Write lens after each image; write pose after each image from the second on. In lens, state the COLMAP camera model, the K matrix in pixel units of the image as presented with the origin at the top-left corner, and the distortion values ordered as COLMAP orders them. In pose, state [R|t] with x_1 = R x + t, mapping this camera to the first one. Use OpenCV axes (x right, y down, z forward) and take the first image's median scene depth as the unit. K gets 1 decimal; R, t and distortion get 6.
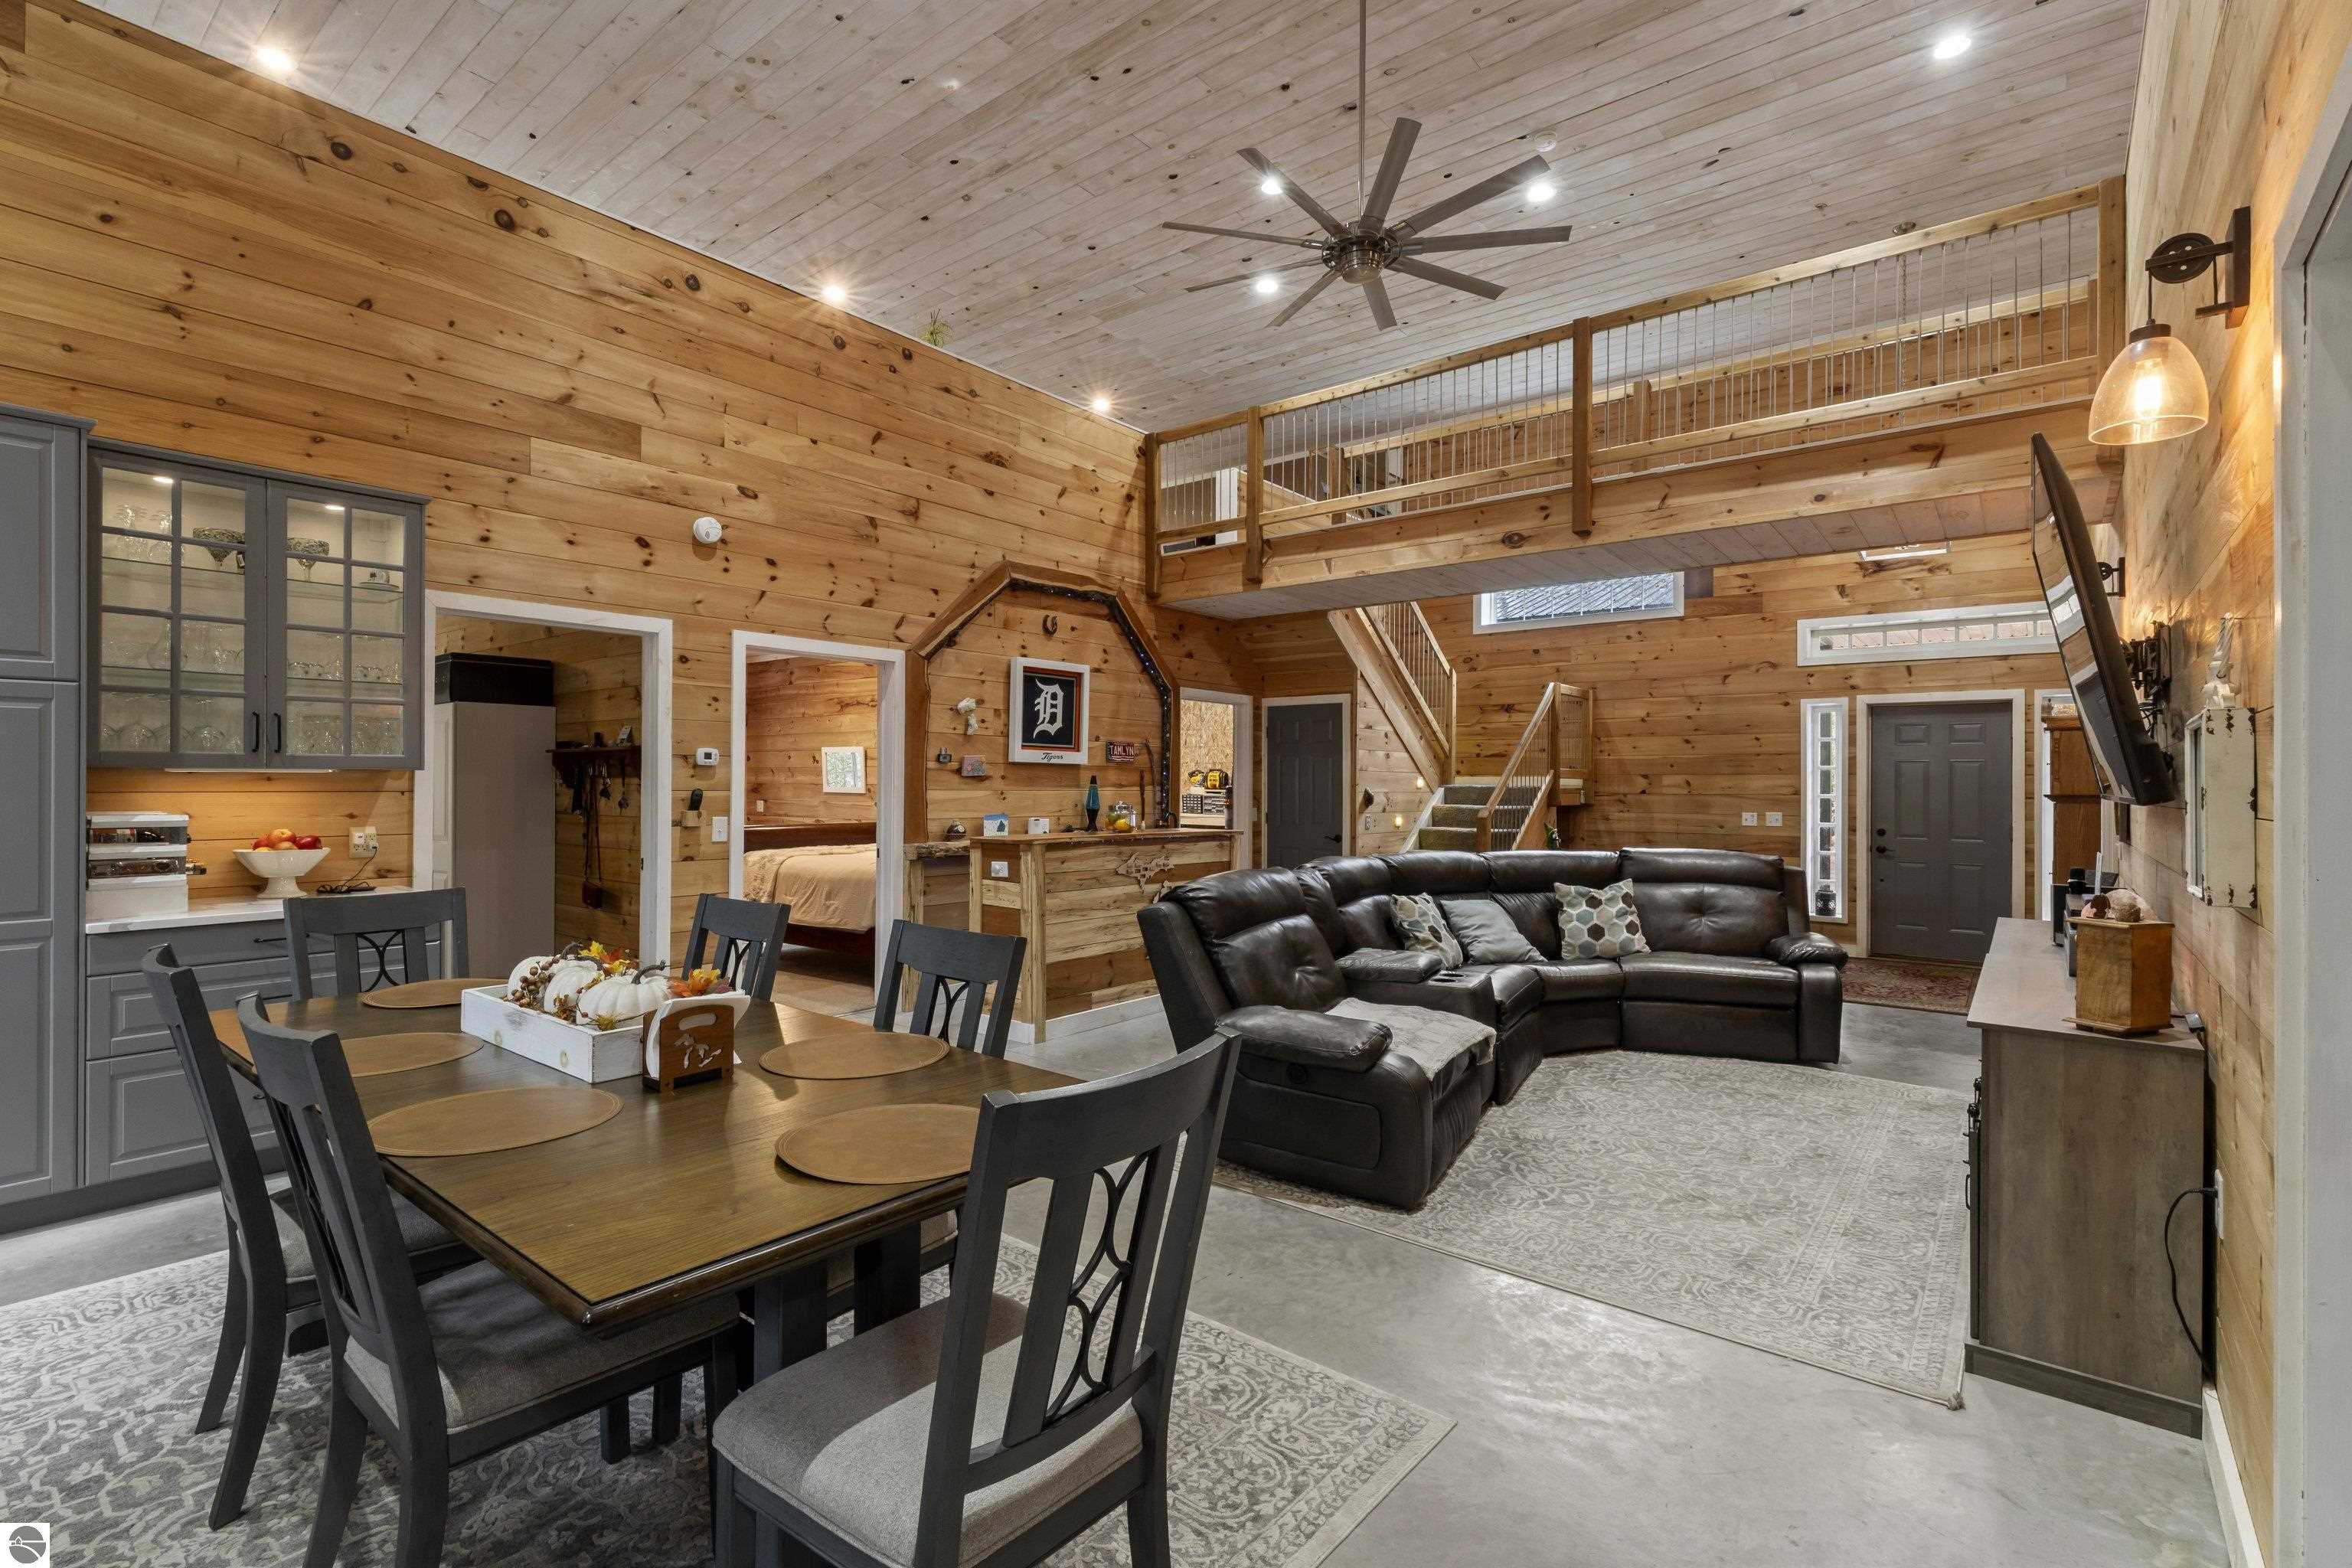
lens RADIAL K [[1068.6, 0, 1163.9], [0, 1068.6, 780.3], [0, 0, 1]] dist [0.003905, 0.000387]
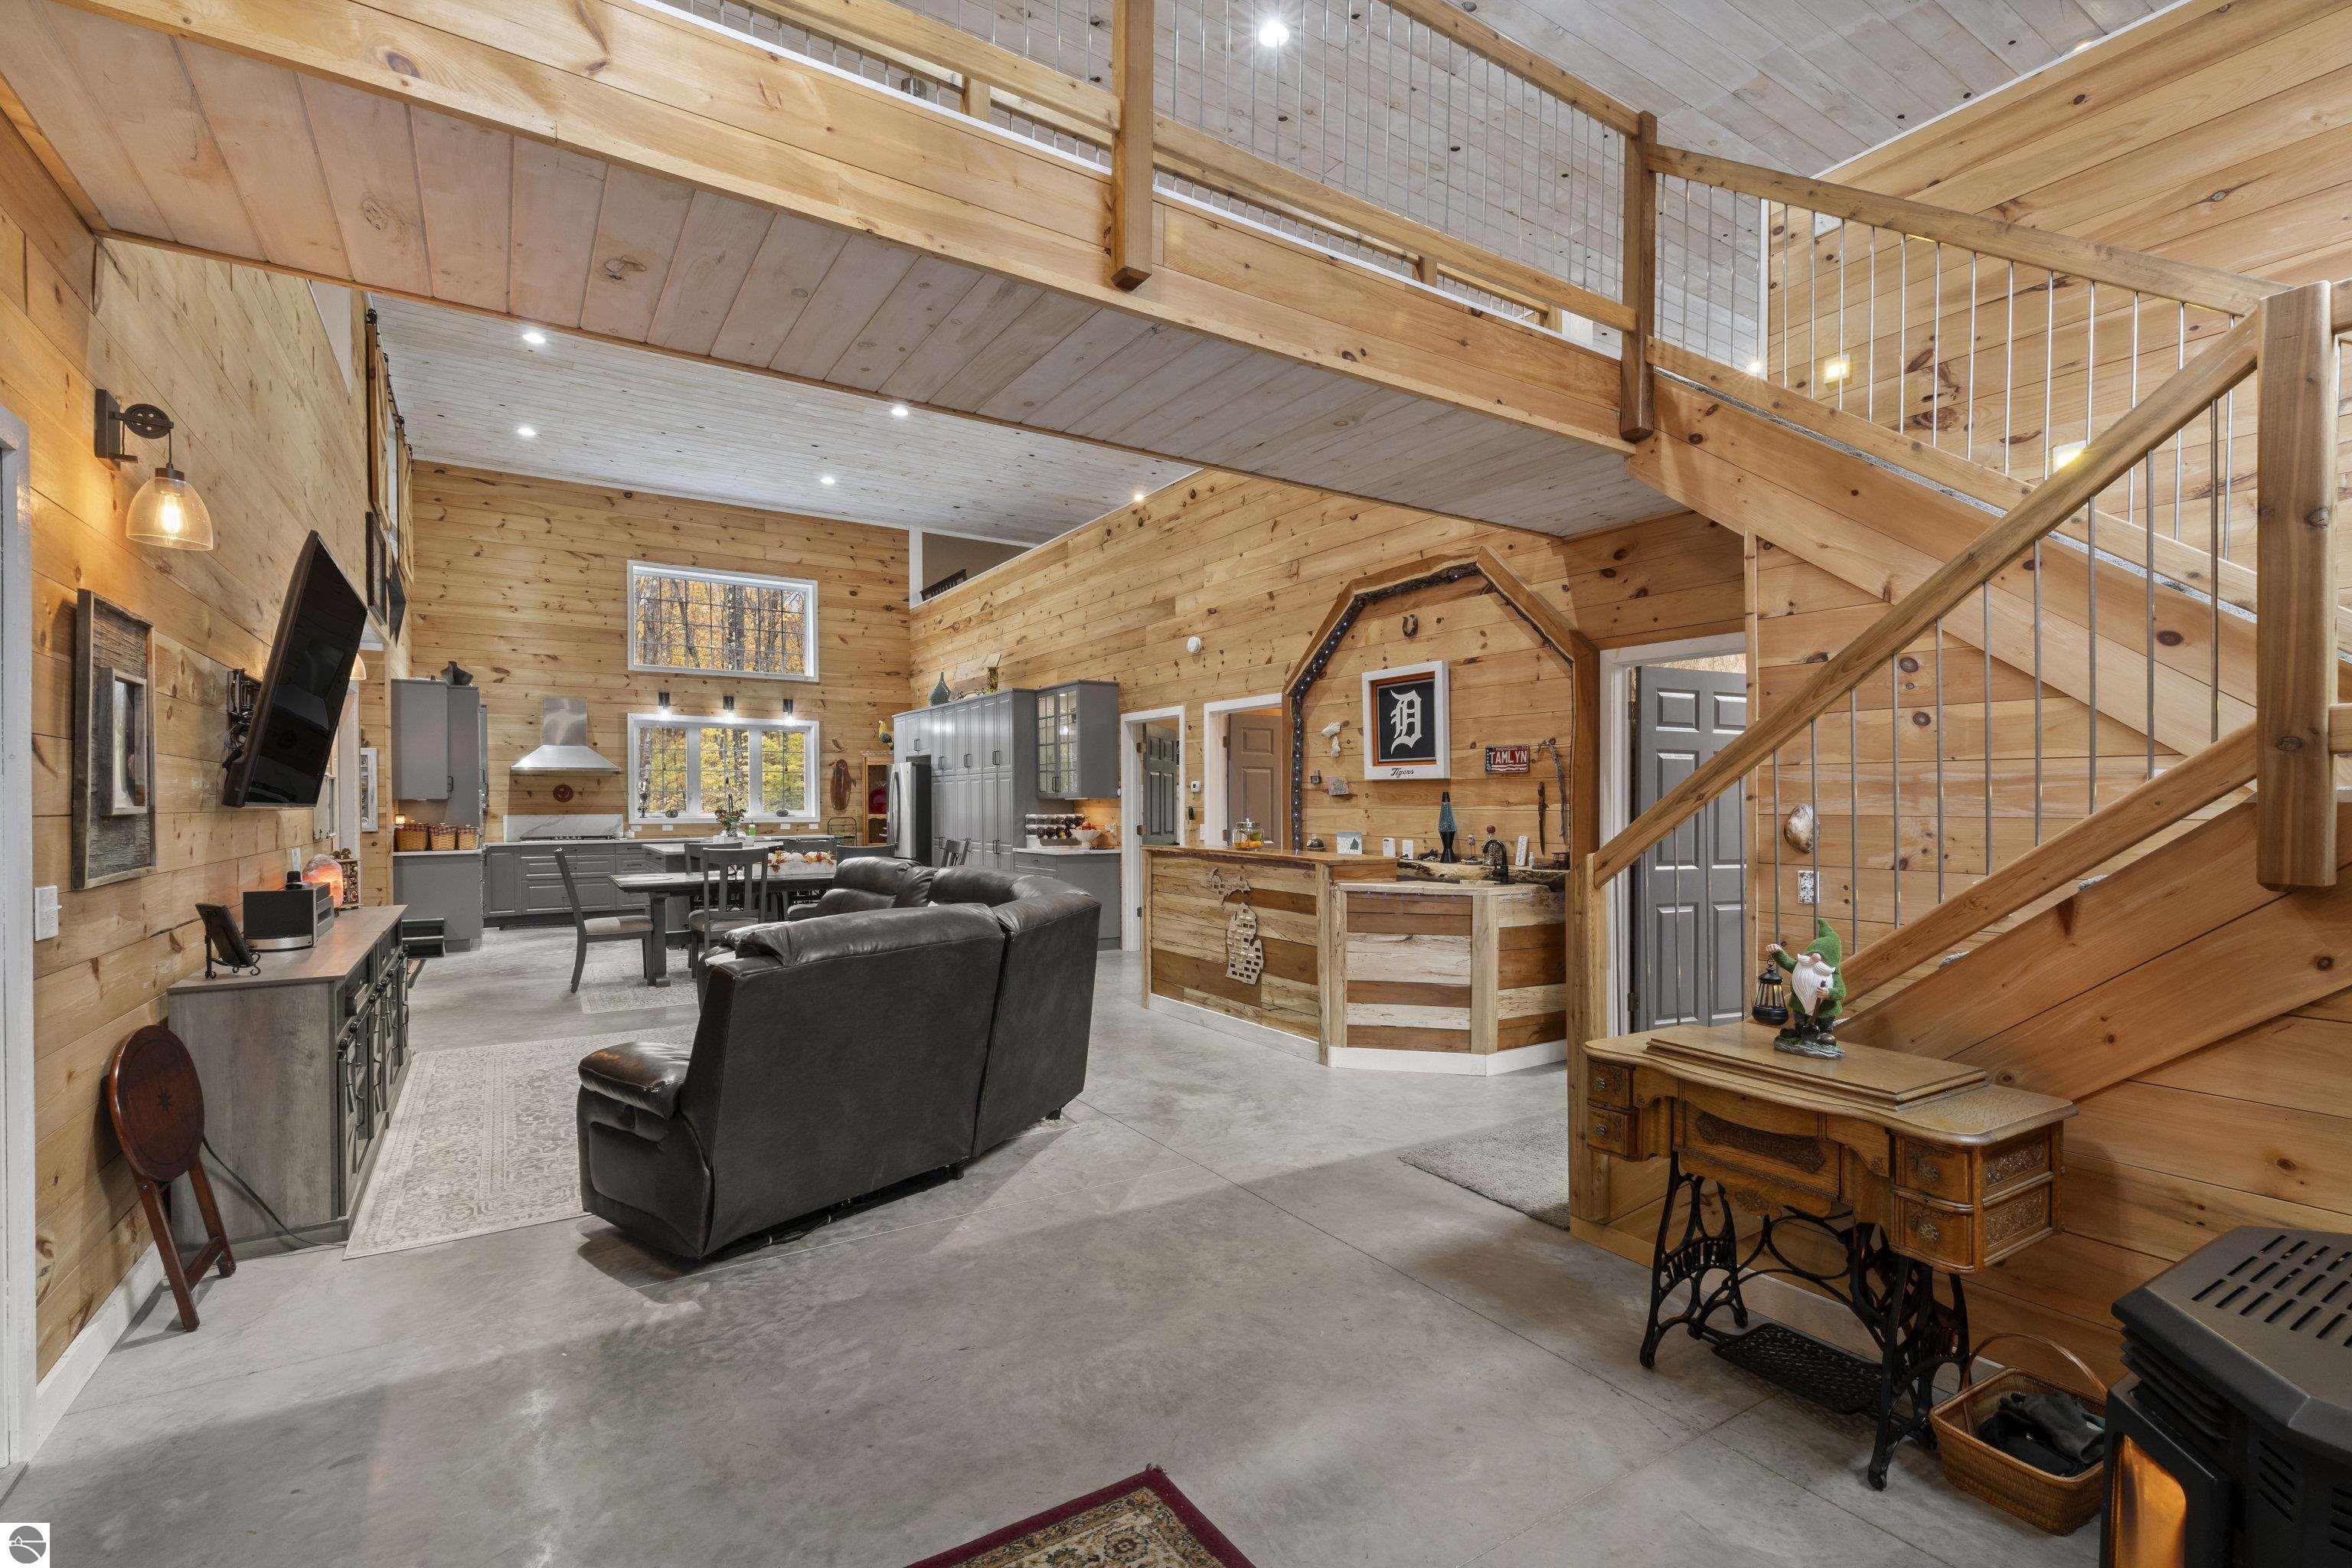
lens RADIAL K [[1068.6, 0, 1195.6], [0, 1068.6, 822.9], [0, 0, 1]] dist [0.003905, 0.000387]
pose [[-0.311832, 0.014174, -0.950032, 0.869793], [0.002467, 0.999897, 0.014108, 0.008473], [0.950134, 0.002056, -0.311835, 1.188213]]
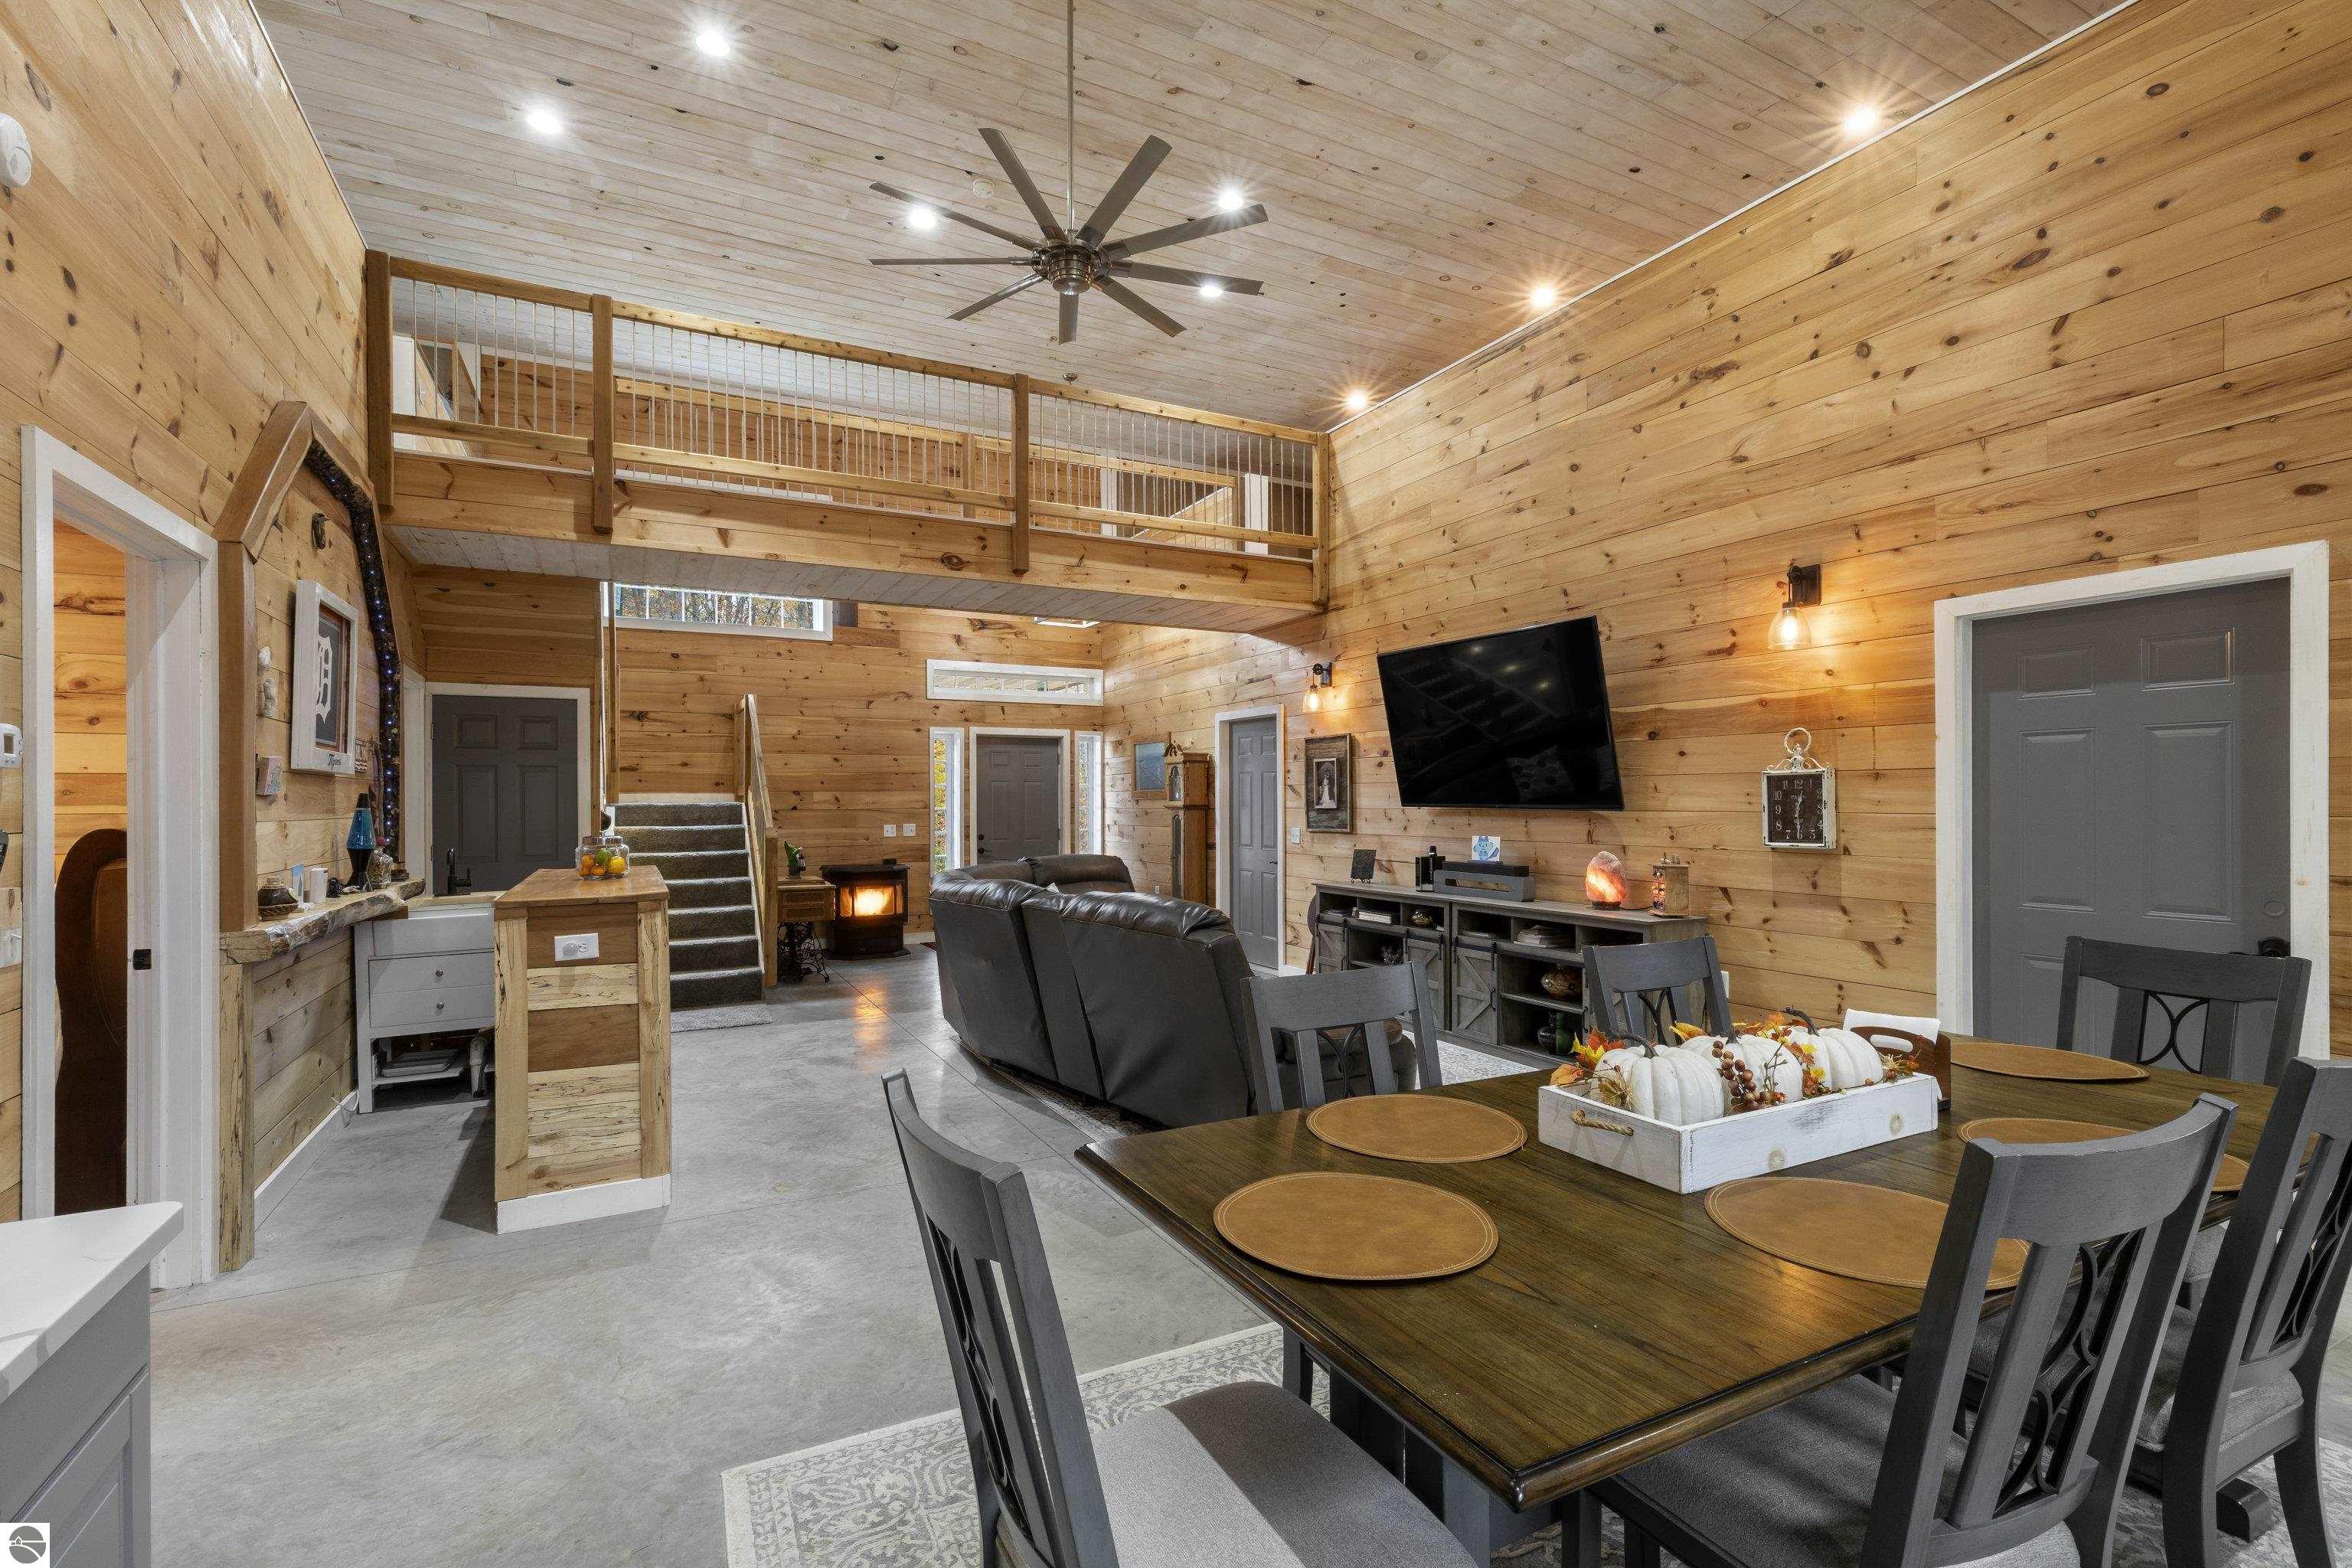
lens RADIAL K [[1068.6, 0, 1161.6], [0, 1068.6, 794.9], [0, 0, 1]] dist [0.003905, 0.000387]
pose [[0.408927, -0.002029, 0.912565, -0.479690], [0.001221, 0.999998, 0.001676, -0.003808], [-0.912566, 0.000429, 0.408928, 0.370615]]
